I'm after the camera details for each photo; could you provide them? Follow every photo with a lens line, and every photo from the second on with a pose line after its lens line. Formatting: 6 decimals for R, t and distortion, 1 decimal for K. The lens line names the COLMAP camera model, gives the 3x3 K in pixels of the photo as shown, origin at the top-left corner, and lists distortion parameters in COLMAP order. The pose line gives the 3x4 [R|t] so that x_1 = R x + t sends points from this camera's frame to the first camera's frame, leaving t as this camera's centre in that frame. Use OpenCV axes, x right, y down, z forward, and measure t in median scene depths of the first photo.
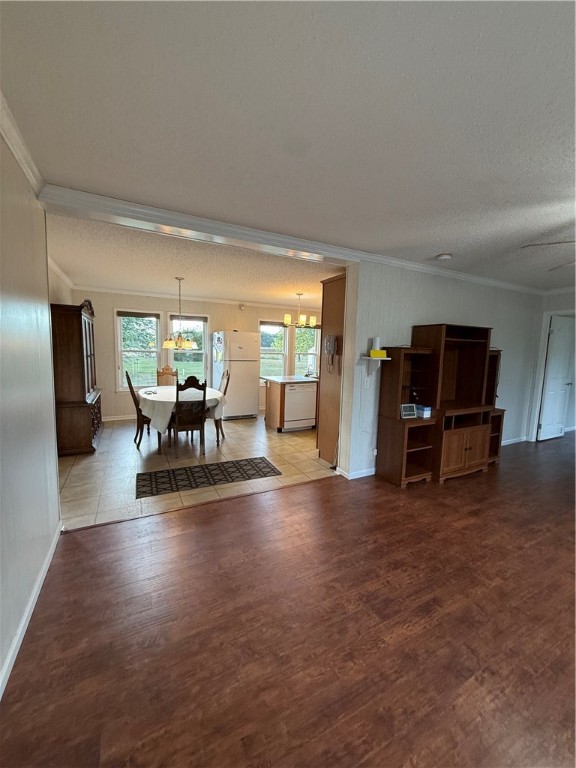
lens RADIAL K [[305.3, 0, 288.0], [0, 305.3, 384.0], [0, 0, 1]] dist [0.000389, 0.000199]
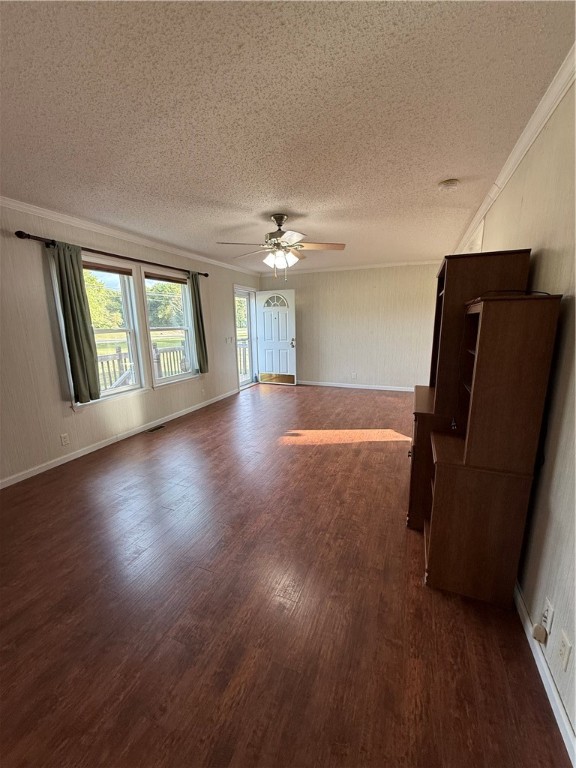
lens RADIAL K [[305.3, 0, 288.0], [0, 305.3, 384.0], [0, 0, 1]] dist [0.000389, 0.000199]
pose [[-0.762822, 0.115588, -0.636193, 1.150104], [-0.079327, 0.959731, 0.269486, -0.097783], [0.641724, 0.256037, -0.722935, 1.205304]]
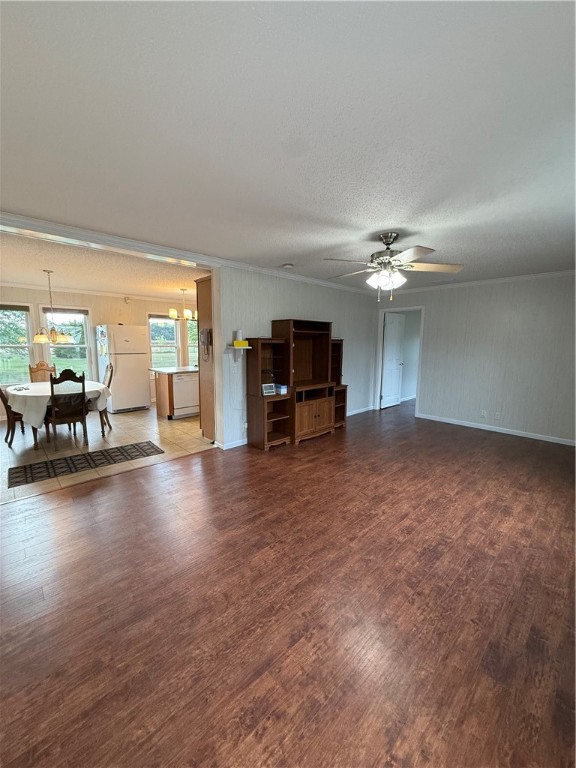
lens RADIAL K [[305.3, 0, 288.0], [0, 305.3, 384.0], [0, 0, 1]] dist [0.000389, 0.000199]
pose [[0.960191, -0.055379, 0.273800, 0.117105], [0.048440, 0.998312, 0.032044, 0.027331], [-0.275112, -0.017505, 0.961253, -0.196652]]
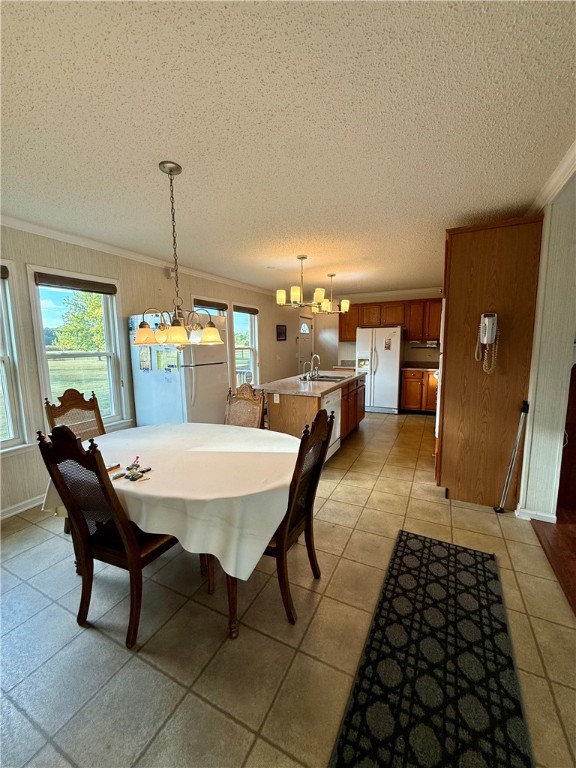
lens RADIAL K [[305.3, 0, 288.0], [0, 305.3, 384.0], [0, 0, 1]] dist [0.000389, 0.000199]
pose [[0.806946, -0.115320, 0.579257, -0.597071], [0.101952, 0.993228, 0.055708, -0.091517], [-0.581759, 0.014103, 0.813239, 0.721716]]
